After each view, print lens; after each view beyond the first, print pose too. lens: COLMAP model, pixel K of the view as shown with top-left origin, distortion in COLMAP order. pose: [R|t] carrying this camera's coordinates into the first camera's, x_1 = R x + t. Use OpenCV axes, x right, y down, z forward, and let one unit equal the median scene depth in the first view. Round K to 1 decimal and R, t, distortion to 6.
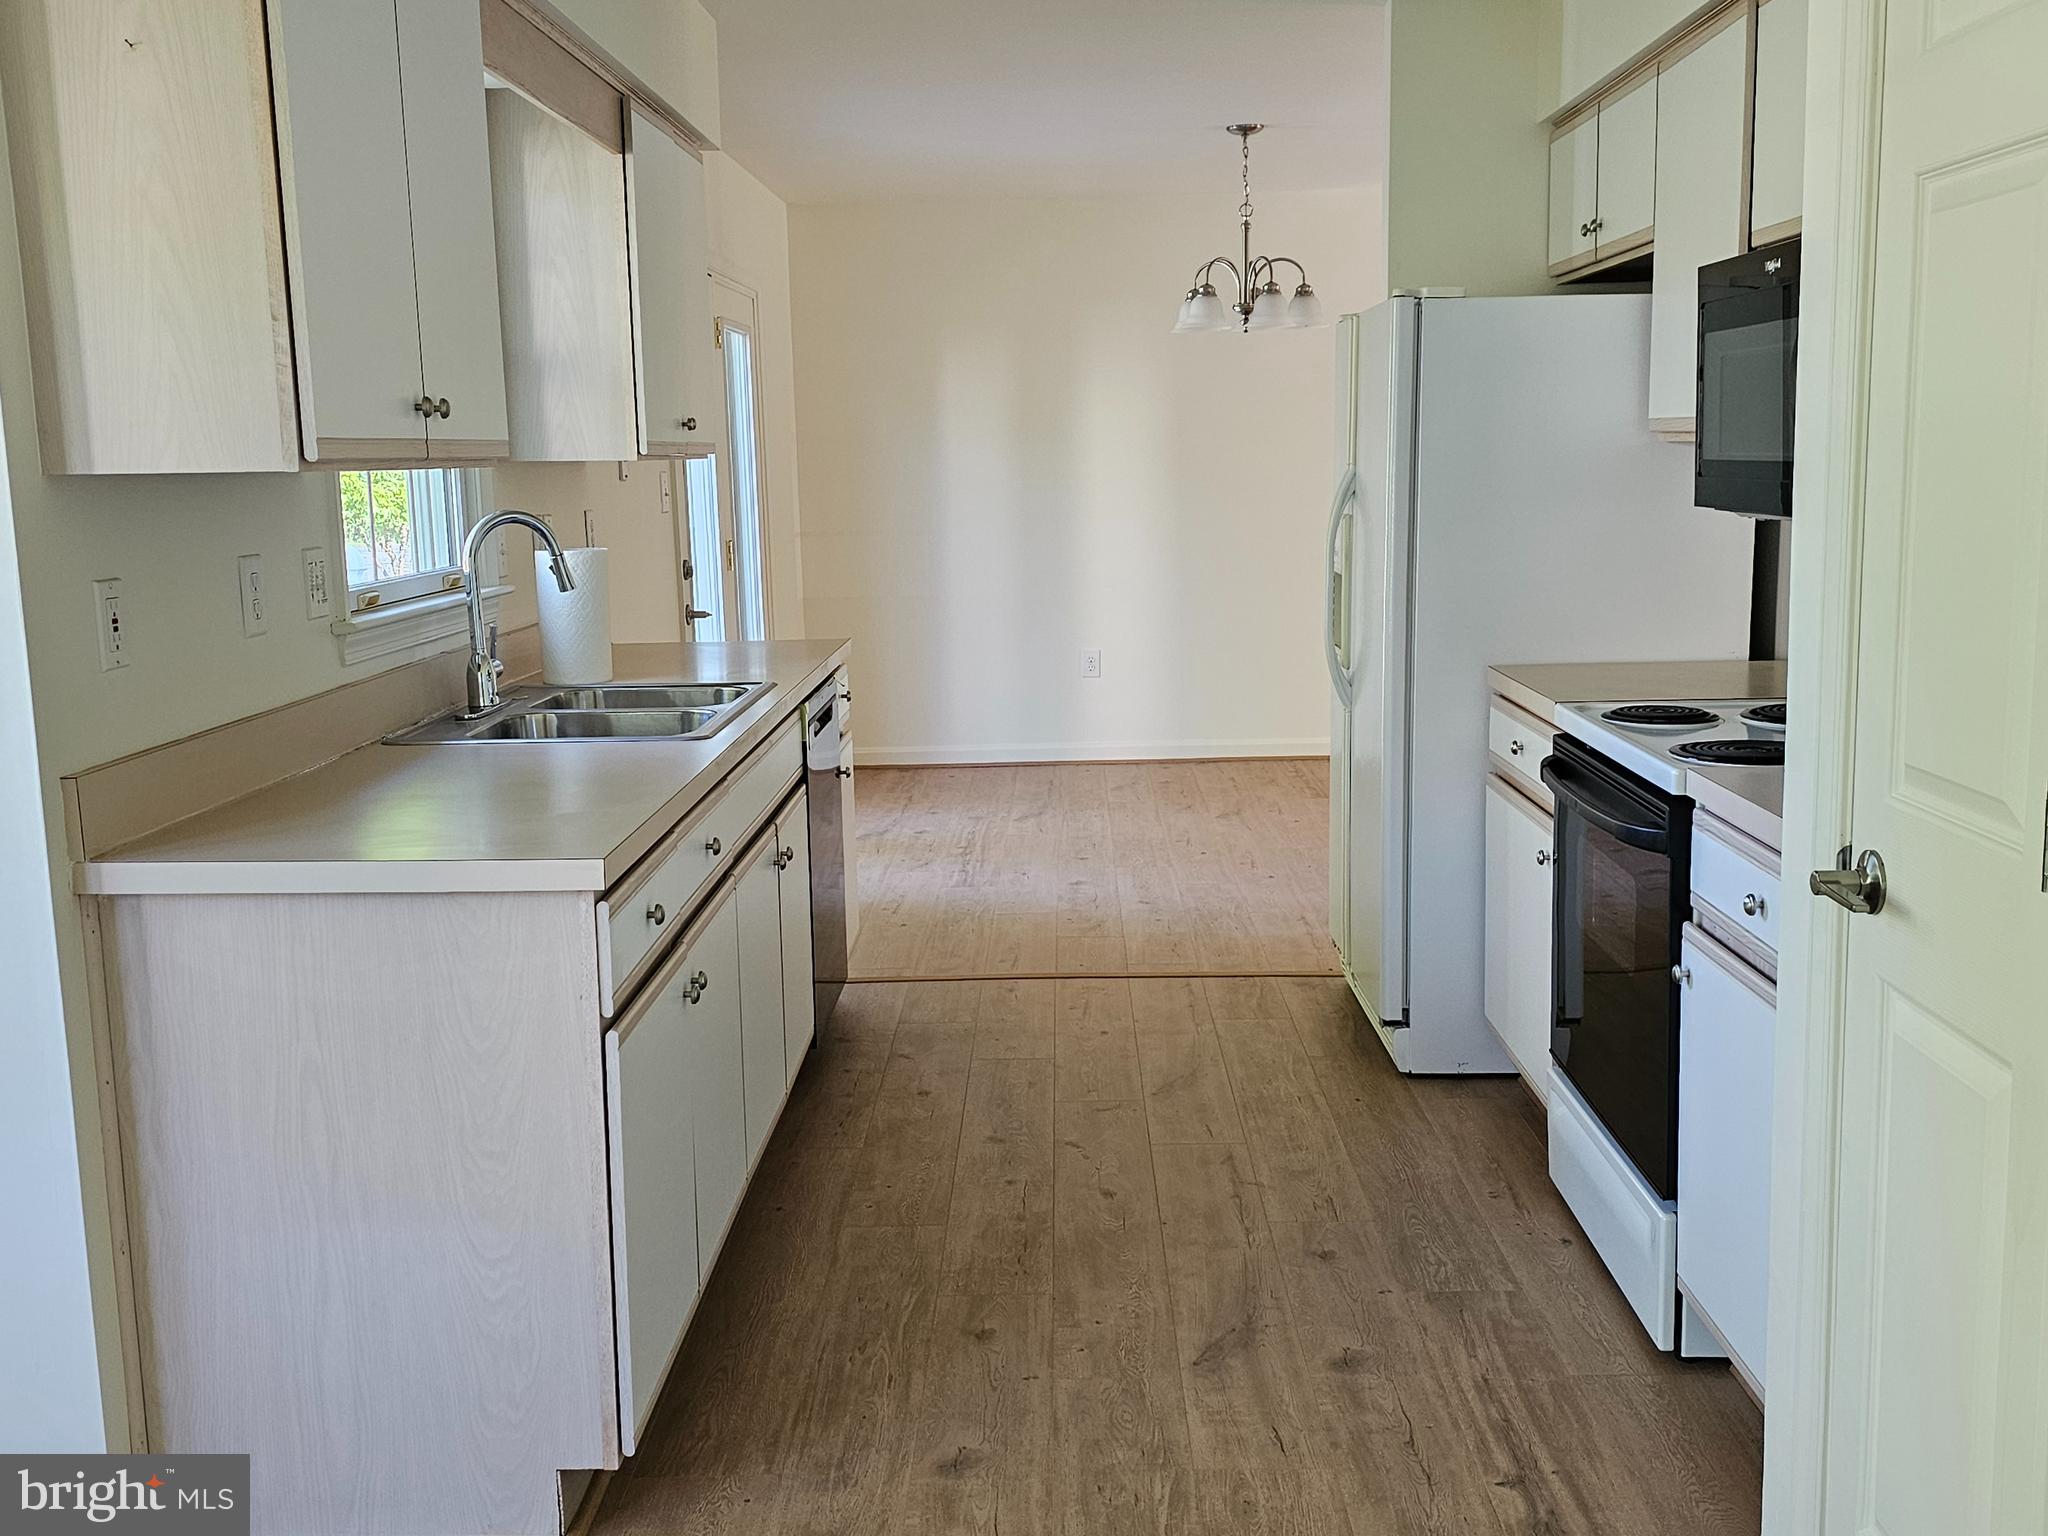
lens RADIAL K [[2019.7, 0, 1024.0], [0, 2019.7, 768.0], [0, 0, 1]] dist [0.096750, -0.197175]
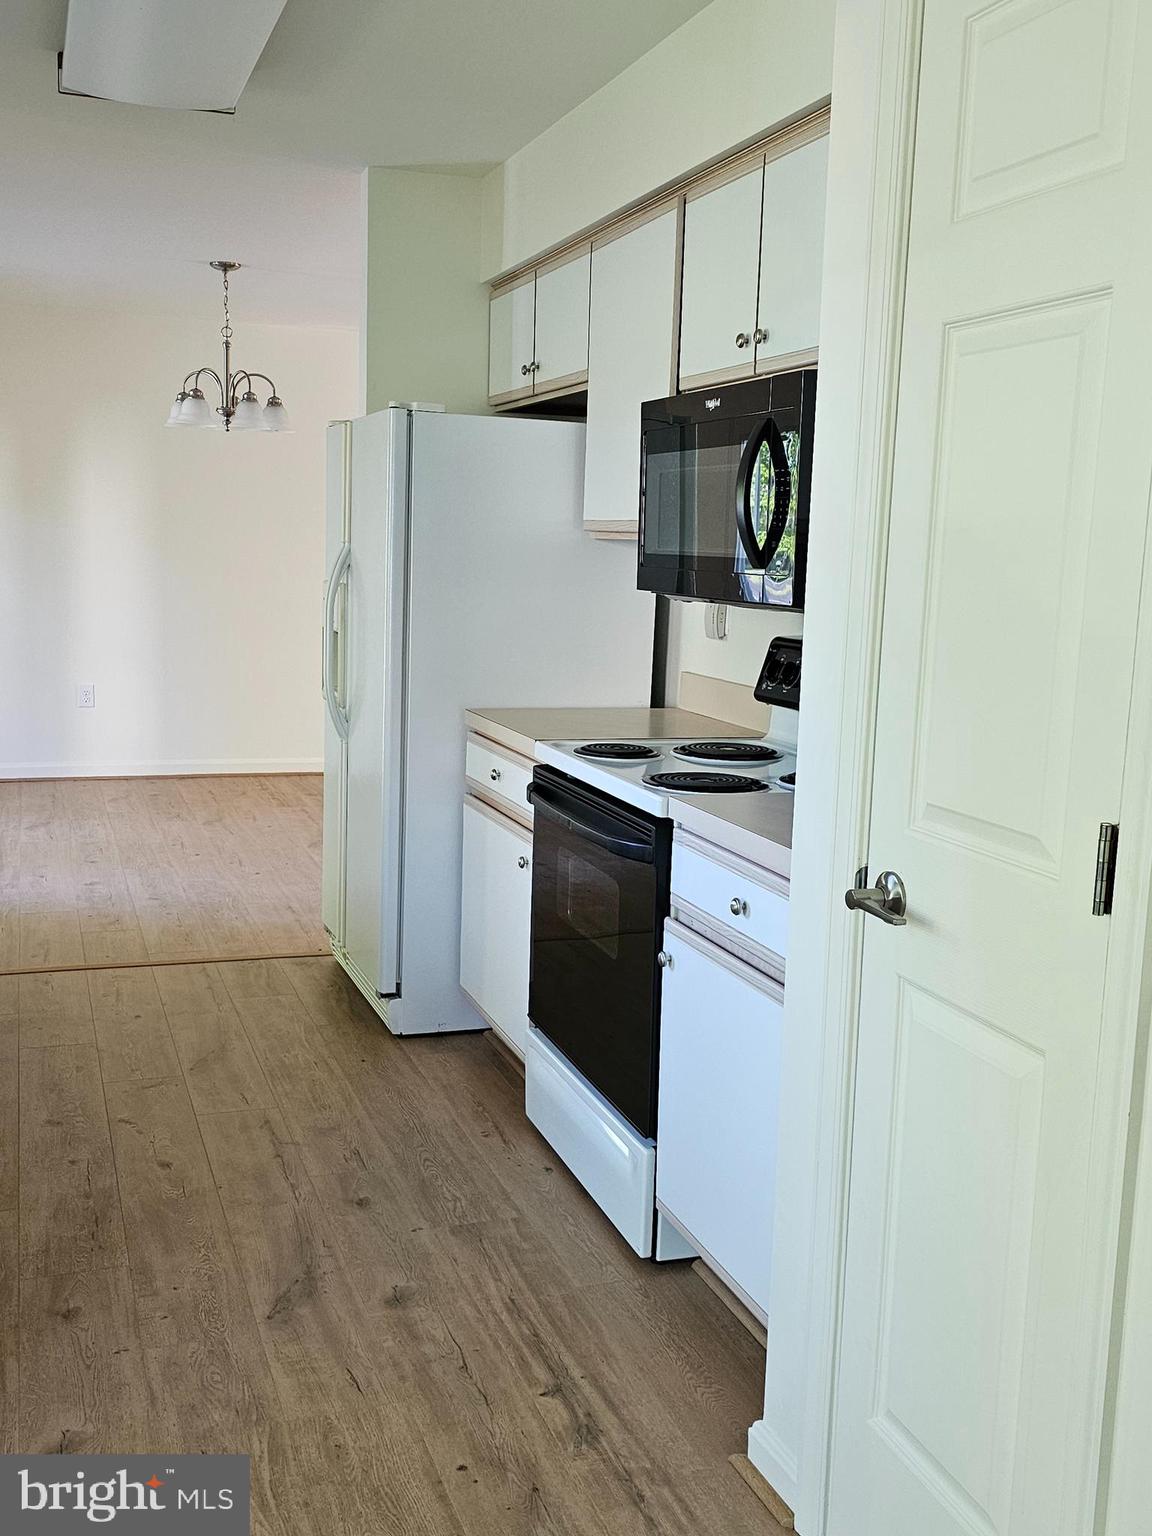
lens RADIAL K [[1521.5, 0, 556.1], [0, 1521.5, 777.2], [0, 0, 1]] dist [0.108411, -0.190591]
pose [[0.937783, -0.004254, 0.347195, -0.055275], [0.003805, 0.999991, 0.001976, -0.011100], [-0.347200, -0.000532, 0.937791, 0.111569]]
